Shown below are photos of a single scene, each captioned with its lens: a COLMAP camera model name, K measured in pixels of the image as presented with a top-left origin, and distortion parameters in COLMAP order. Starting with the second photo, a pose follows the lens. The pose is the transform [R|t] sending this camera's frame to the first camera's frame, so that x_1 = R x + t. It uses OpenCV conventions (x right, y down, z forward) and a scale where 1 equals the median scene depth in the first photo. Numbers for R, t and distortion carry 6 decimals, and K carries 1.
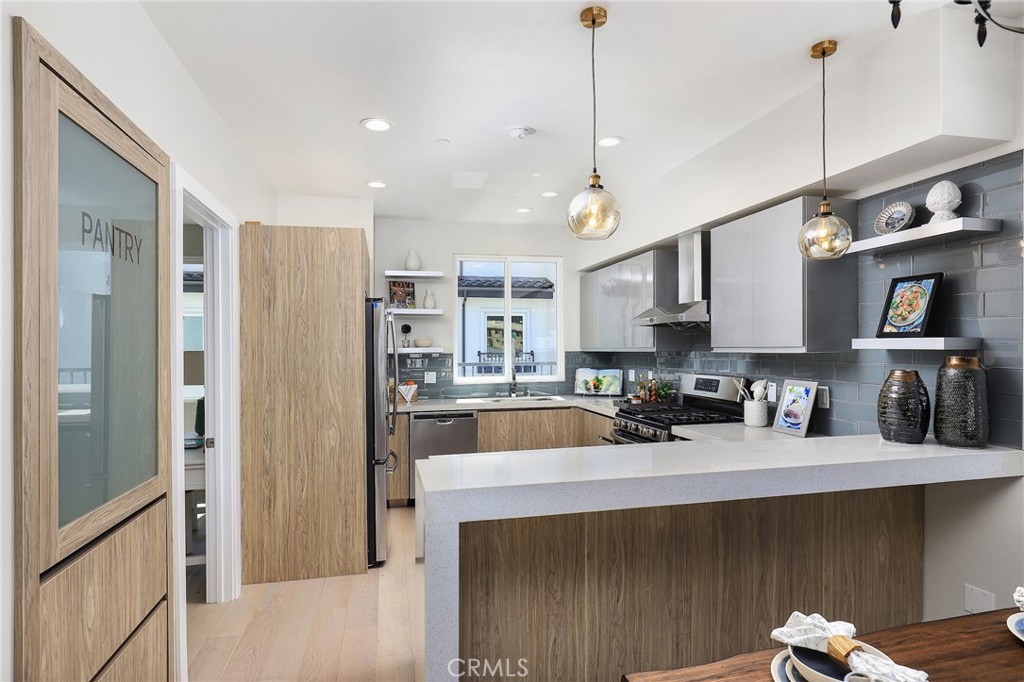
lens RADIAL K [[548.8, 0, 504.6], [0, 548.8, 355.3], [0, 0, 1]] dist [-0.001979, -0.000670]
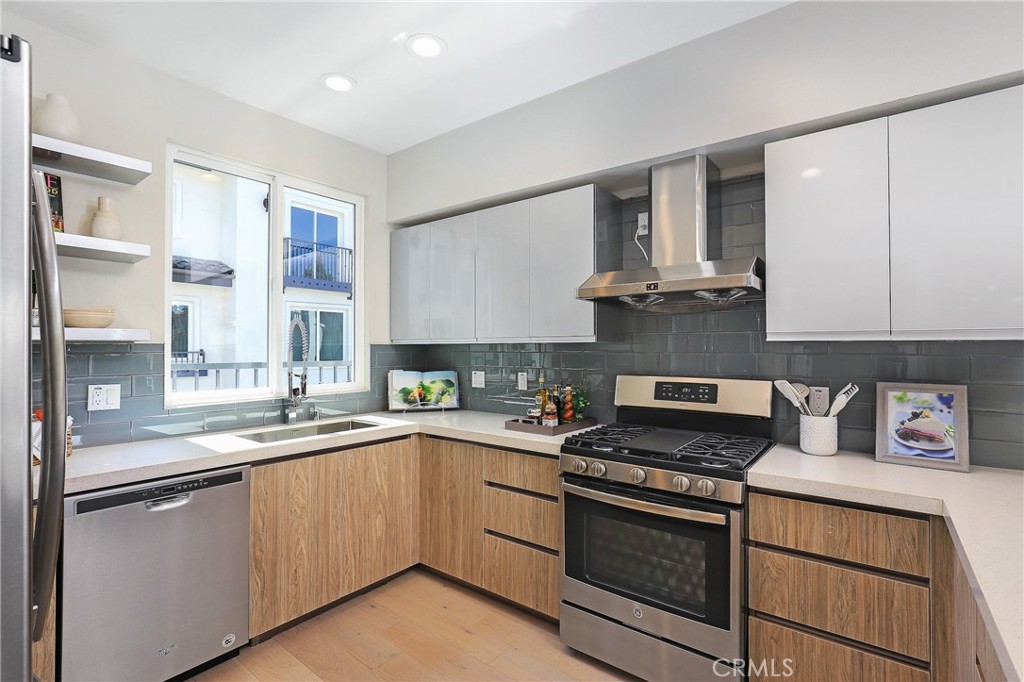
lens RADIAL K [[480.7, 0, 502.5], [0, 480.7, 340.1], [0, 0, 1]] dist [0.004429, 0.000105]
pose [[0.781322, 0.021698, 0.623751, -0.196277], [0.000429, 0.999377, -0.035301, 0.012107], [-0.624128, 0.027849, 0.780826, 0.746888]]
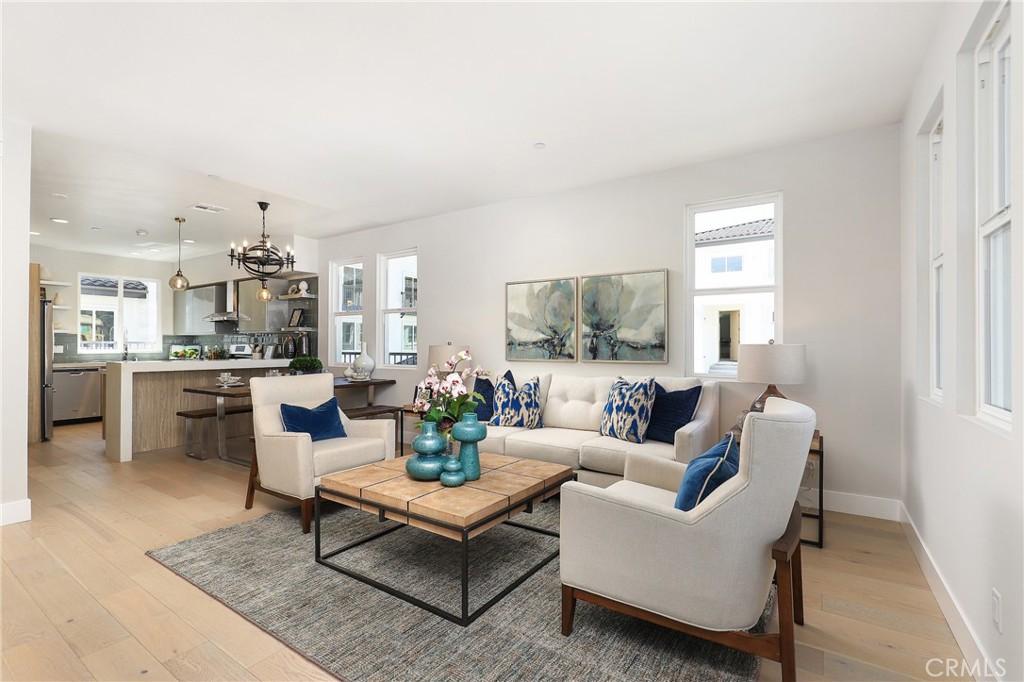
lens RADIAL K [[471.7, 0, 501.3], [0, 471.7, 347.6], [0, 0, 1]] dist [-0.019849, 0.006065]
pose [[0.731841, 0.007787, 0.681431, -0.175774], [0.001048, 0.999921, -0.012552, 0.082541], [-0.681475, 0.009901, 0.731775, -1.255000]]
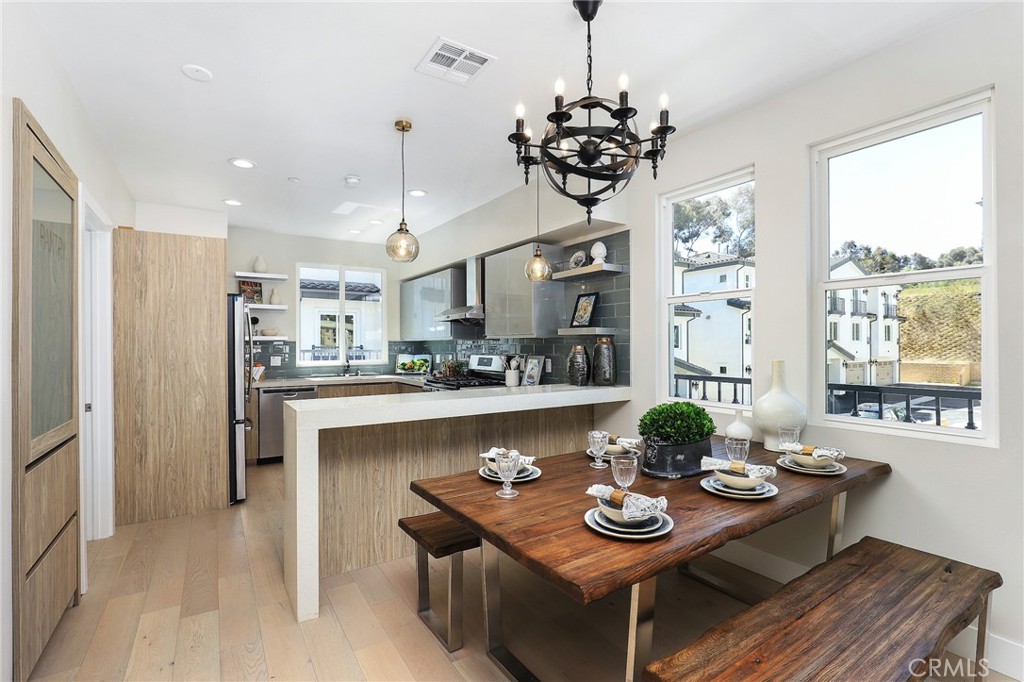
lens RADIAL K [[471.7, 0, 502.1], [0, 471.7, 357.2], [0, 0, 1]] dist [-0.019849, 0.006065]
pose [[0.942402, -0.001608, 0.334480, -0.015705], [-0.001663, 0.999954, 0.009494, 0.032152], [-0.334479, -0.009503, 0.942355, -0.238568]]
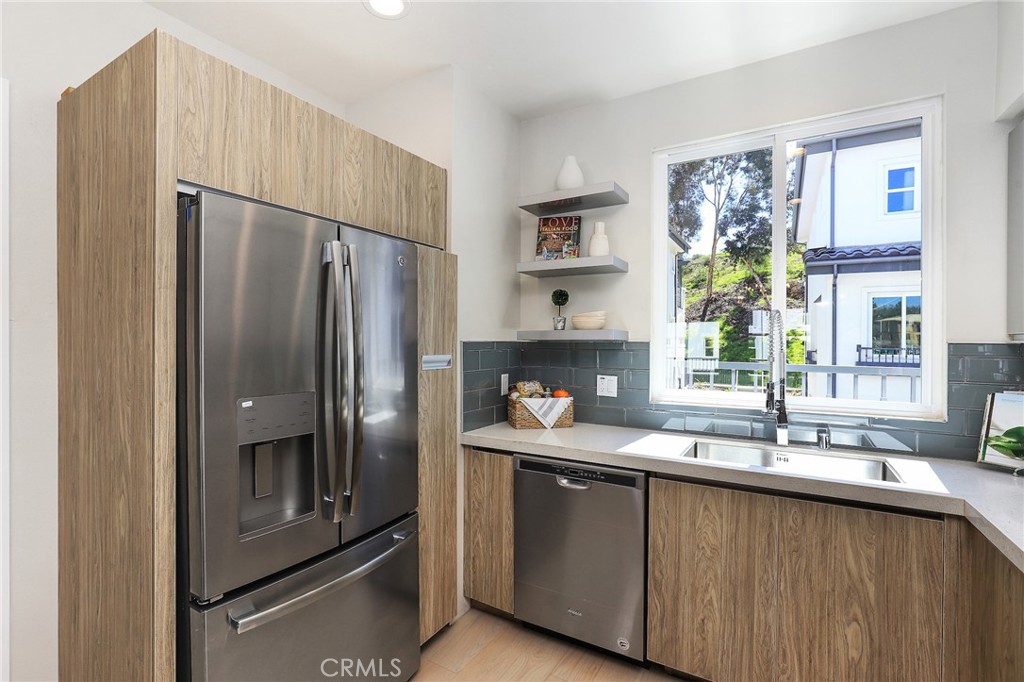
lens RADIAL K [[471.7, 0, 510.7], [0, 471.7, 337.8], [0, 0, 1]] dist [-0.019849, 0.006065]
pose [[0.733584, 0.012712, -0.679480, 0.172018], [-0.023816, 0.999692, -0.007010, -0.002540], [0.679182, 0.021325, 0.733660, 0.901673]]
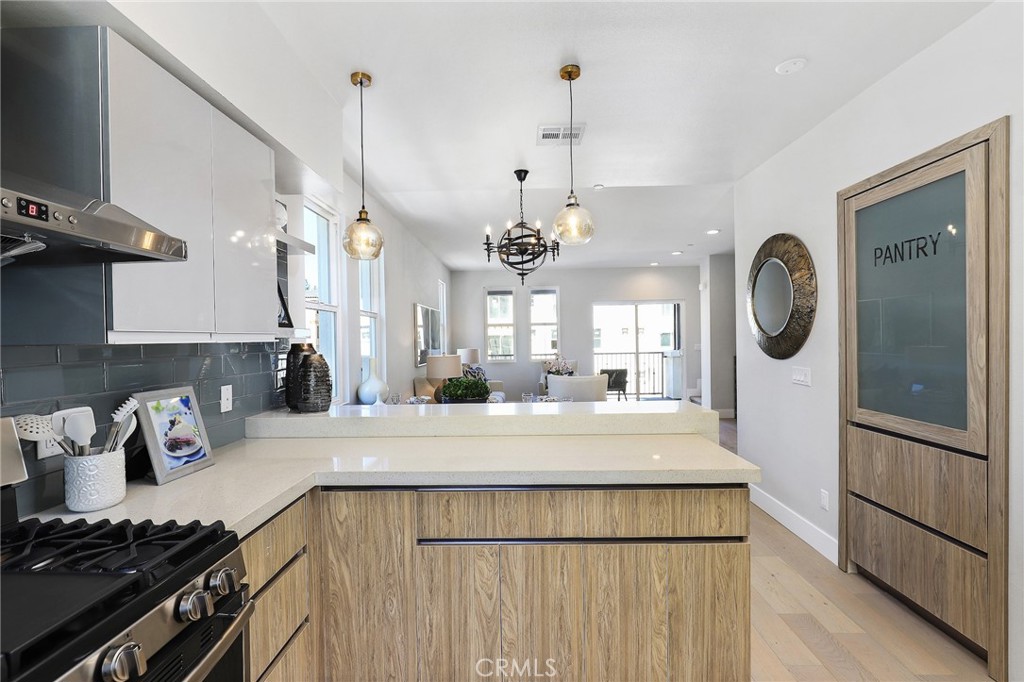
lens RADIAL K [[471.7, 0, 519.6], [0, 471.7, 344.2], [0, 0, 1]] dist [-0.019849, 0.006065]
pose [[-0.975124, 0.019529, 0.220797, 0.026864], [0.027077, 0.999146, 0.031212, -0.008920], [-0.219999, 0.036414, -0.974820, 1.242209]]
